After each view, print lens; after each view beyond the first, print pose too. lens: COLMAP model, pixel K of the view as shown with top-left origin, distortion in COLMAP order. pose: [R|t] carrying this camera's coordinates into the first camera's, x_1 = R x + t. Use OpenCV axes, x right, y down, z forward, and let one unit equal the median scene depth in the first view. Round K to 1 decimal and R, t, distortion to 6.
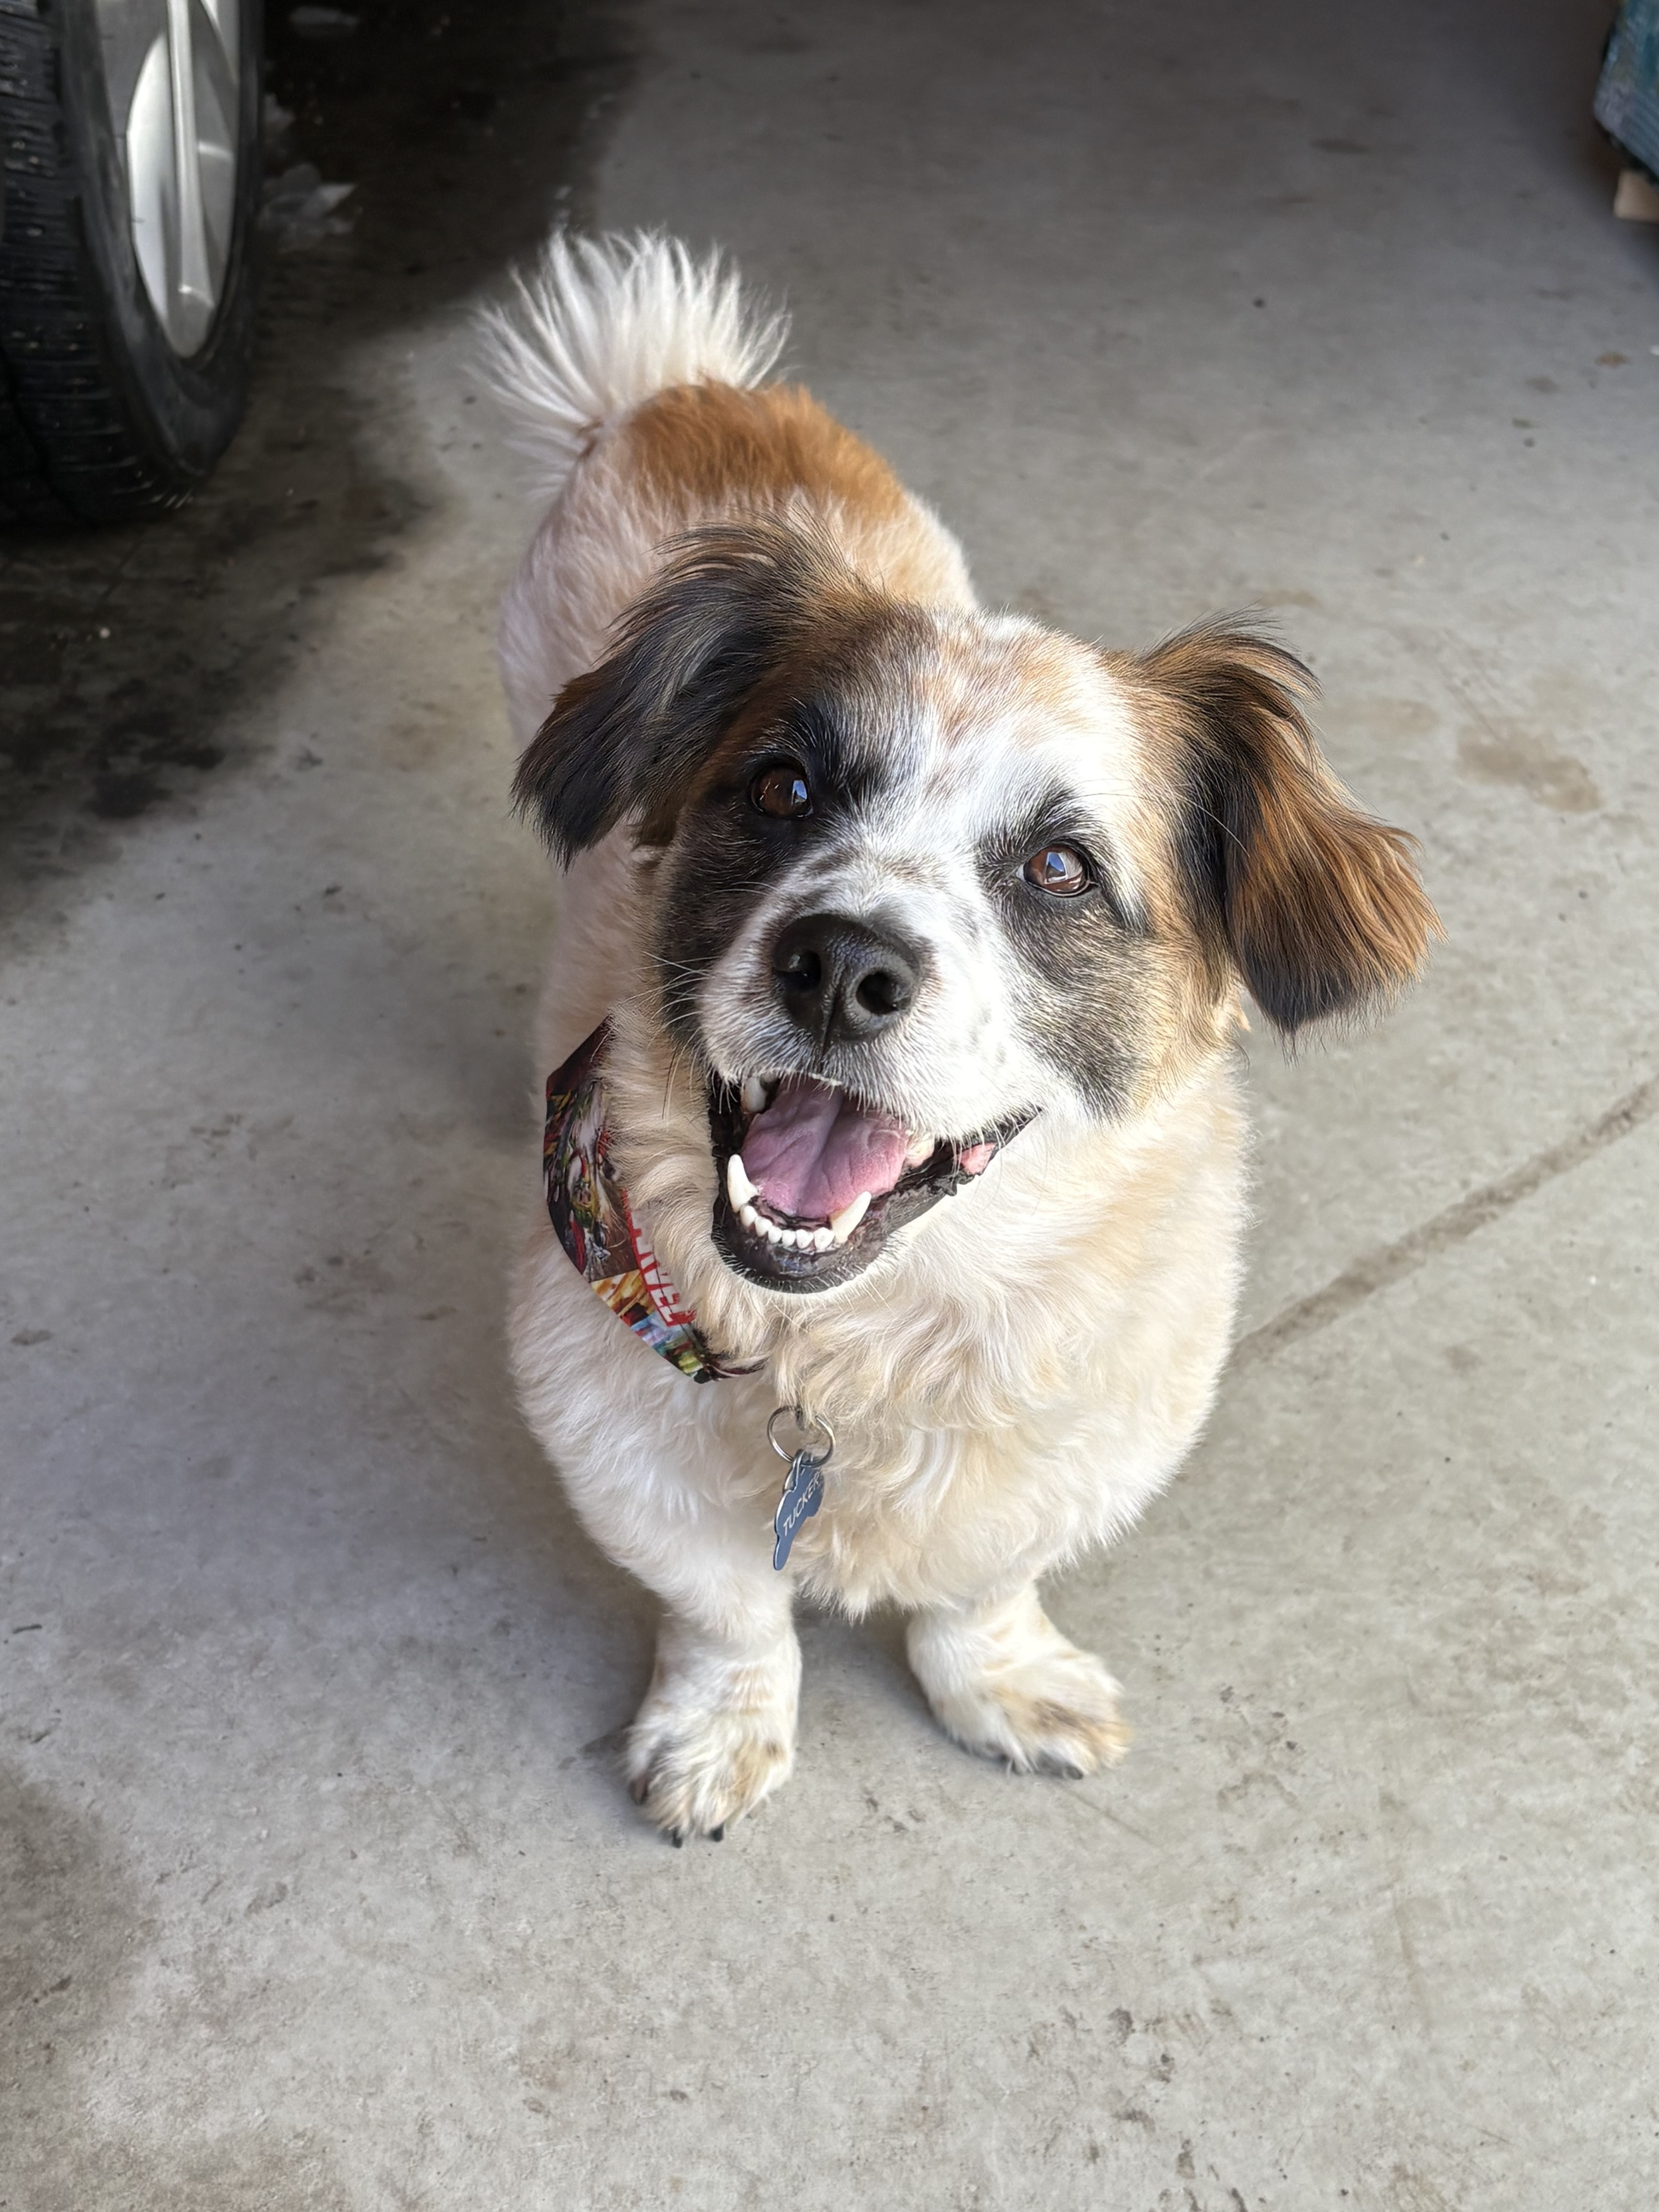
lens RADIAL K [[3590.8, 0, 829.5], [0, 3590.8, 1106.0], [0, 0, 1]] dist [0.268681, -1.489032]
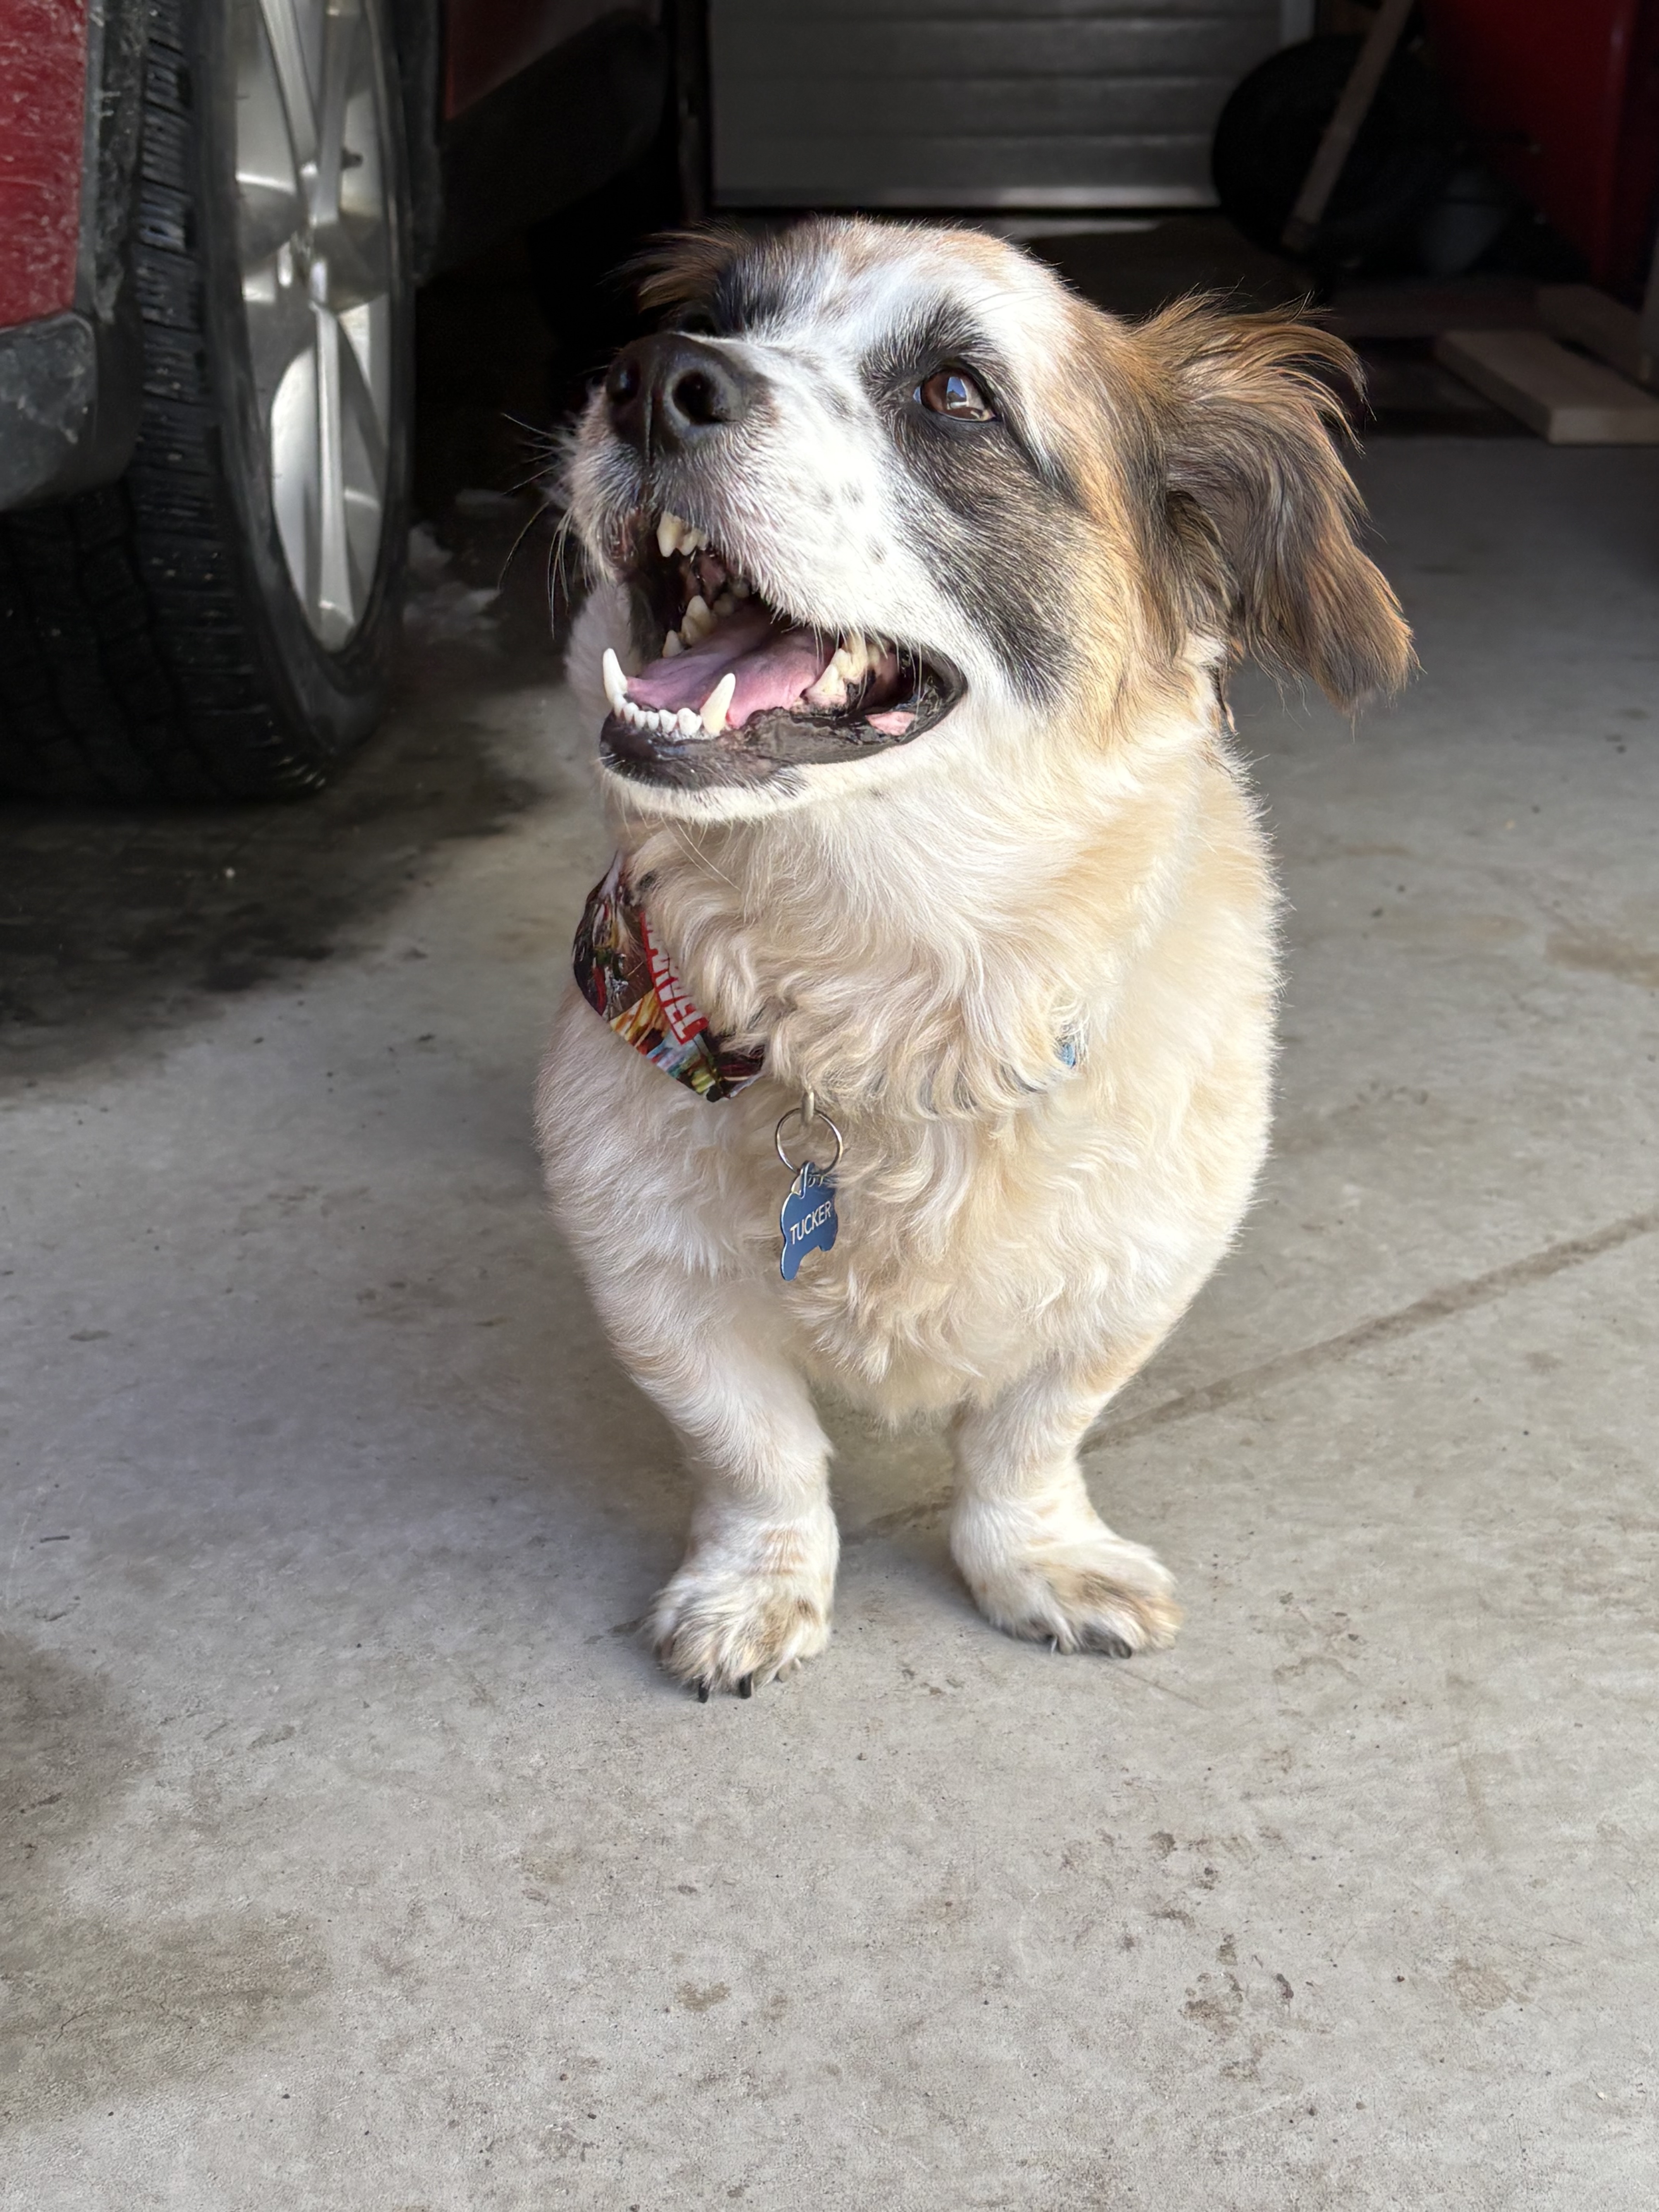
lens RADIAL K [[3590.8, 0, 829.5], [0, 3590.8, 1106.0], [0, 0, 1]] dist [0.268681, -1.489032]
pose [[0.998226, -0.005960, -0.059243, 0.047904], [-0.009515, 0.966223, -0.257532, 0.291577], [0.058777, 0.257639, 0.964452, 0.040139]]
